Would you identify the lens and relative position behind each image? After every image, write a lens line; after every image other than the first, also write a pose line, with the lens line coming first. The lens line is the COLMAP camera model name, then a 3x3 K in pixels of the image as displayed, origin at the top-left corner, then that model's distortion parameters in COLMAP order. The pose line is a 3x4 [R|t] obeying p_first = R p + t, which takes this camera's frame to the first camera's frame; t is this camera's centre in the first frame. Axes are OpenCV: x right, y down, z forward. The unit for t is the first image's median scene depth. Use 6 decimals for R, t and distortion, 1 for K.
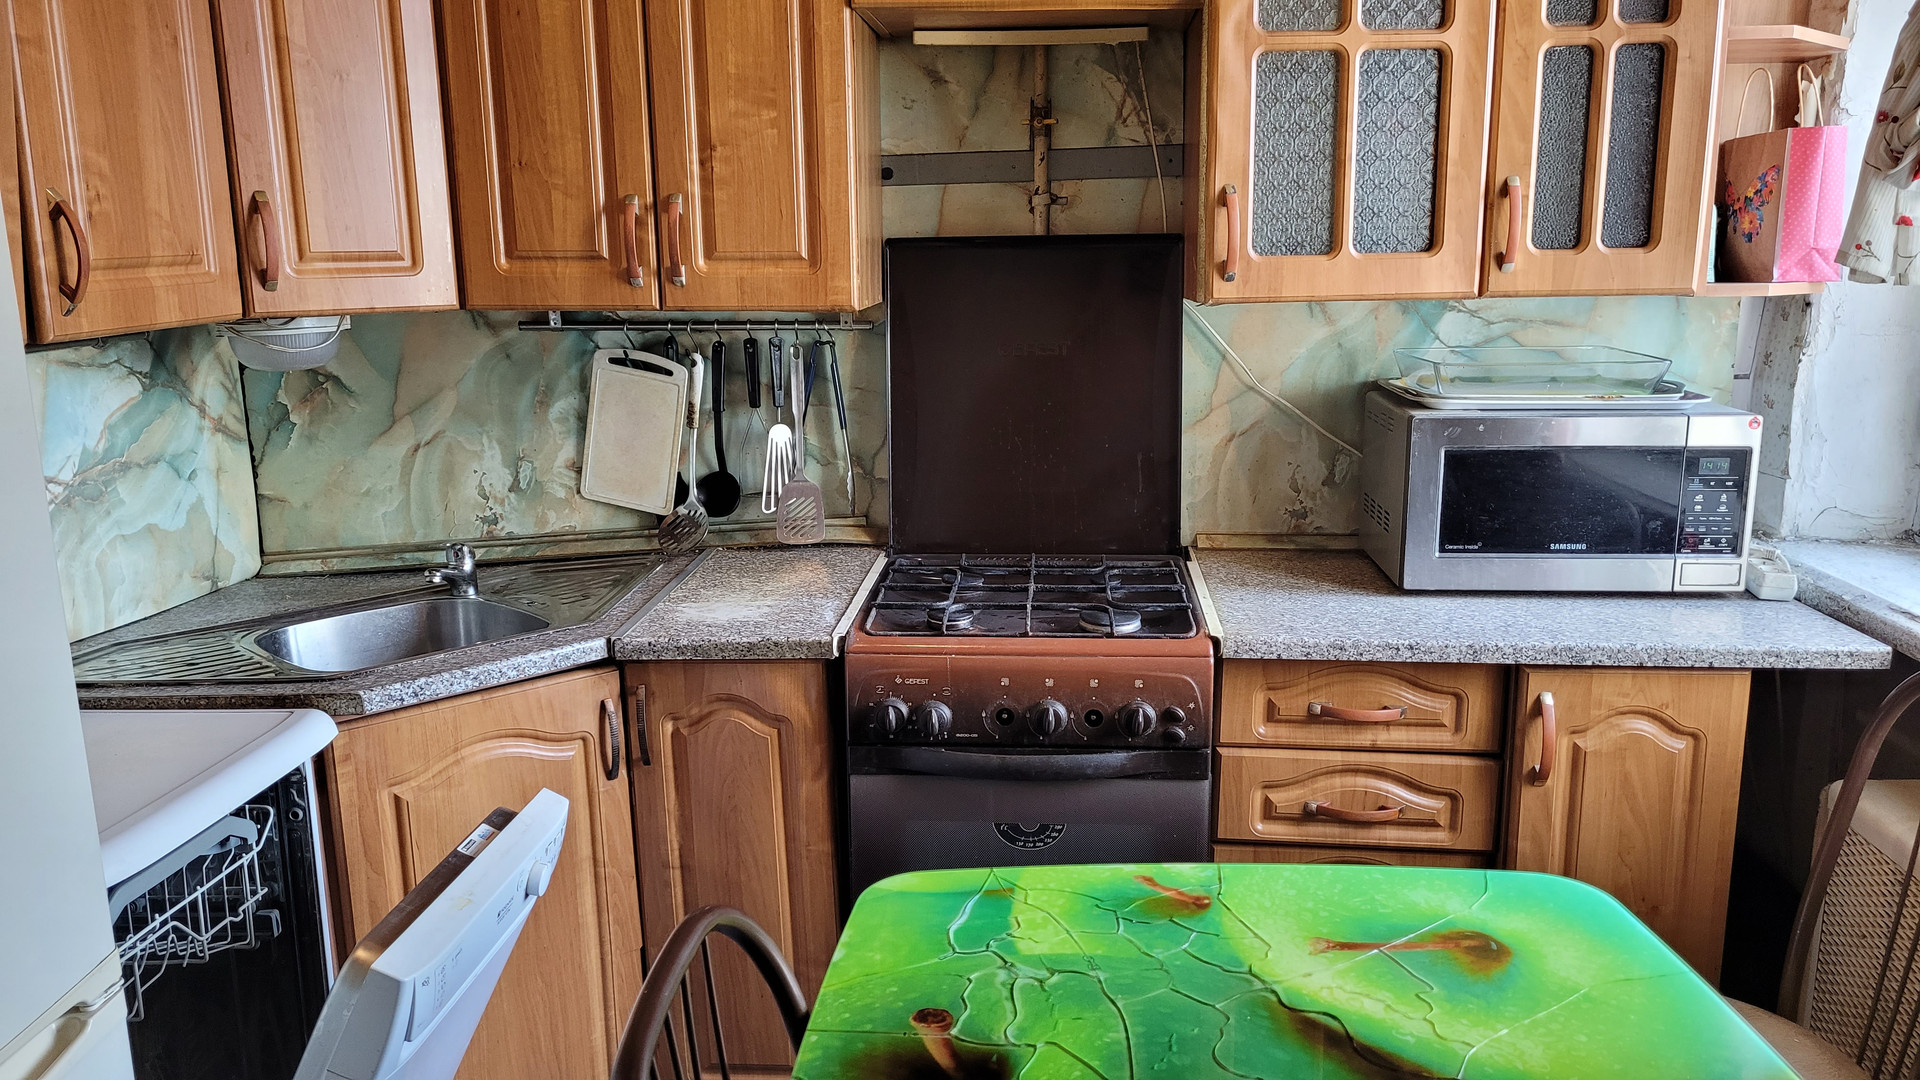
lens RADIAL K [[1451.4, 0, 962.1], [0, 1451.4, 529.3], [0, 0, 1]] dist [0.035810, -0.011430]
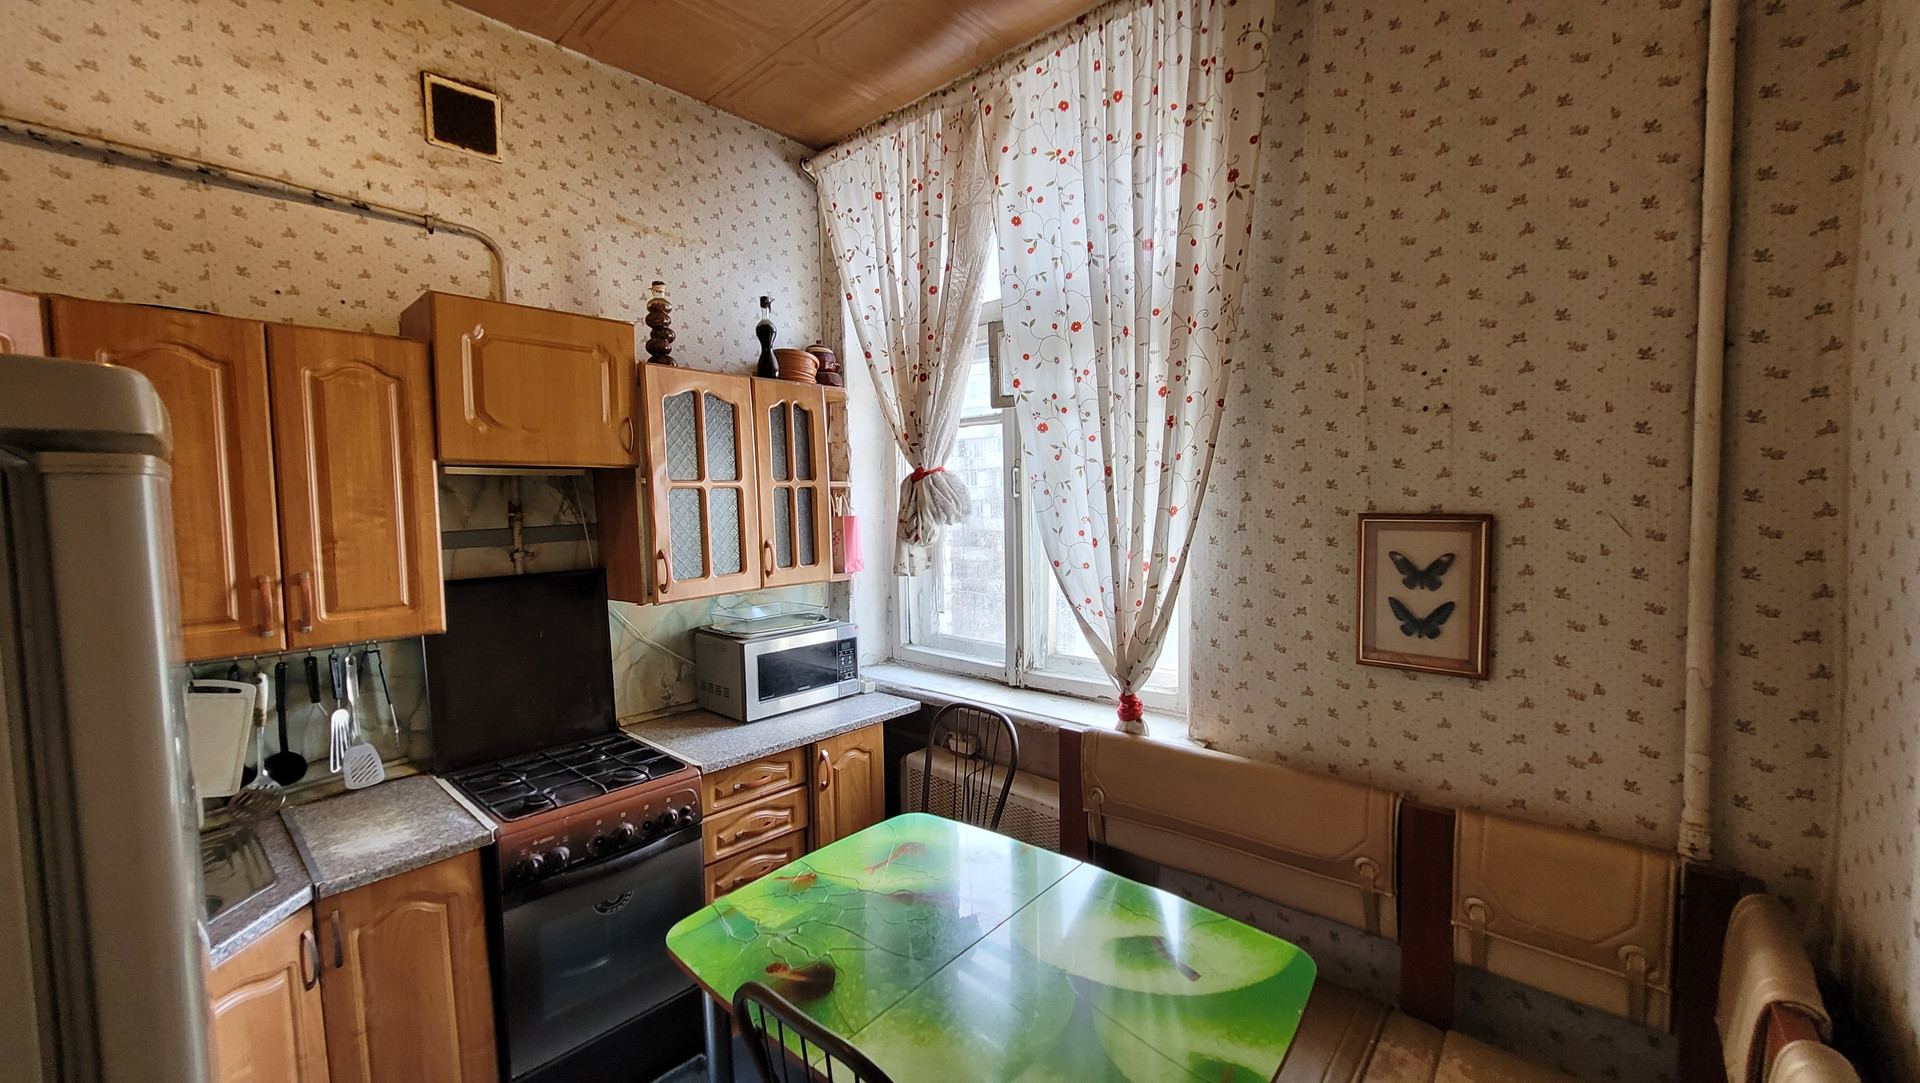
lens RADIAL K [[754.2, 0, 961.4], [0, 754.2, 532.1], [0, 0, 1]] dist [0.008452, -0.000948]
pose [[0.626035, -0.037716, 0.778882, -0.393668], [0.172910, 0.980679, -0.091491, -0.083924], [-0.760383, 0.191954, 0.620461, -0.017482]]
